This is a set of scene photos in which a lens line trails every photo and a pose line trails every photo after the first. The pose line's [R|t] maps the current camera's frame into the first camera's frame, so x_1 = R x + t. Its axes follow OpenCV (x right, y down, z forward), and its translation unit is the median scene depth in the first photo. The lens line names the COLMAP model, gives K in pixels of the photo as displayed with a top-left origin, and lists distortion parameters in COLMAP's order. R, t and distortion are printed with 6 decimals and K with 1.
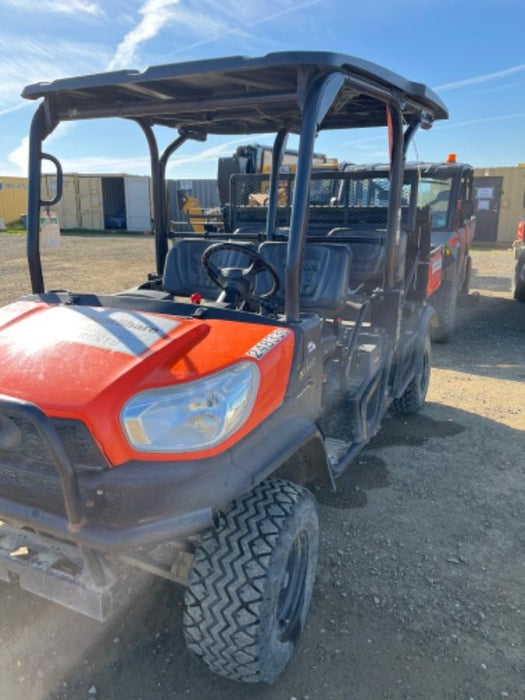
lens RADIAL K [[526.9, 0, 262.5], [0, 526.9, 350.0], [0, 0, 1]] dist [-0.005757, -0.001541]
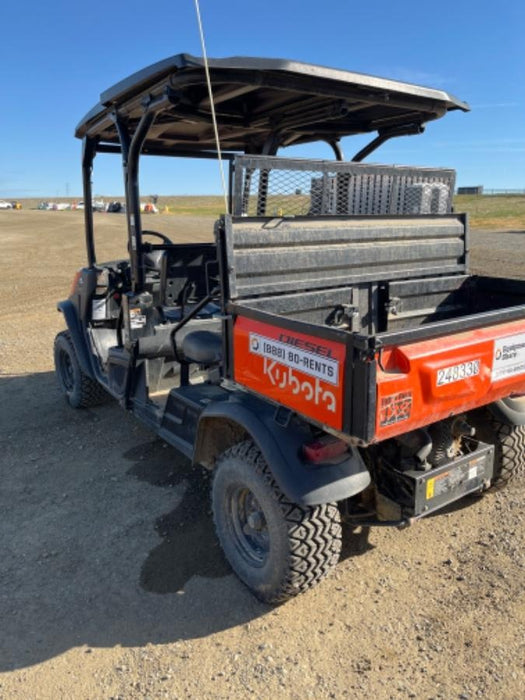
lens RADIAL K [[550.9, 0, 262.5], [0, 550.9, 350.0], [0, 0, 1]] dist [-0.020978, -0.002316]
pose [[-0.499901, 0.206232, -0.841170, 0.849756], [-0.244362, 0.898190, 0.365434, -0.372959], [0.830895, 0.388230, -0.398611, 1.368660]]
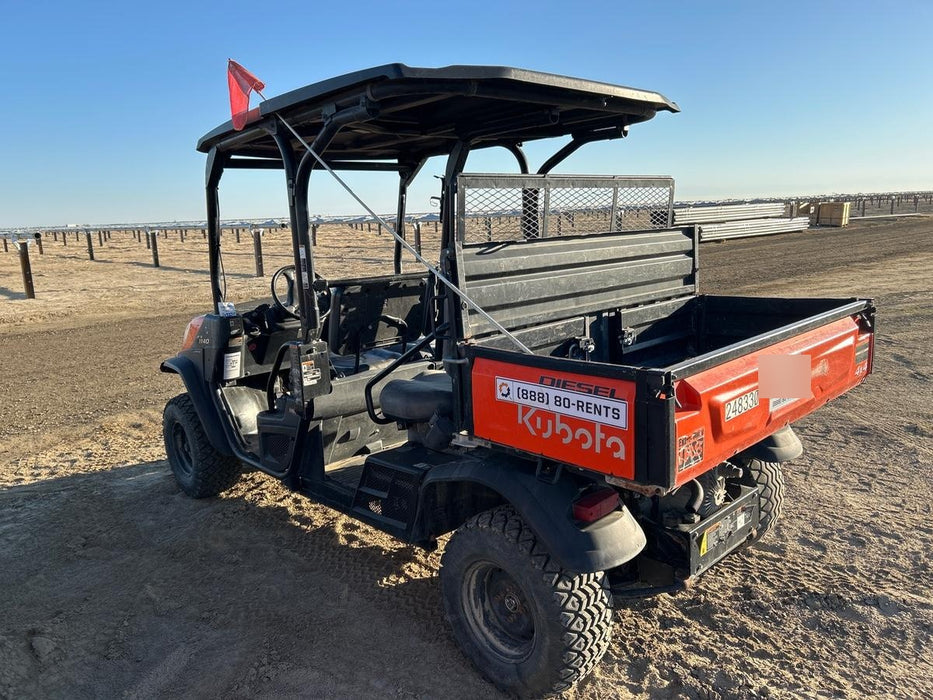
lens RADIAL K [[702.3, 0, 466.5], [0, 702.3, 350.0], [0, 0, 1]] dist [-0.005757, -0.001541]
pose [[-0.374493, 0.173158, -0.910918, 0.942249], [-0.222367, 0.936967, 0.269528, -0.362181], [0.900171, 0.303494, -0.312383, 1.289242]]
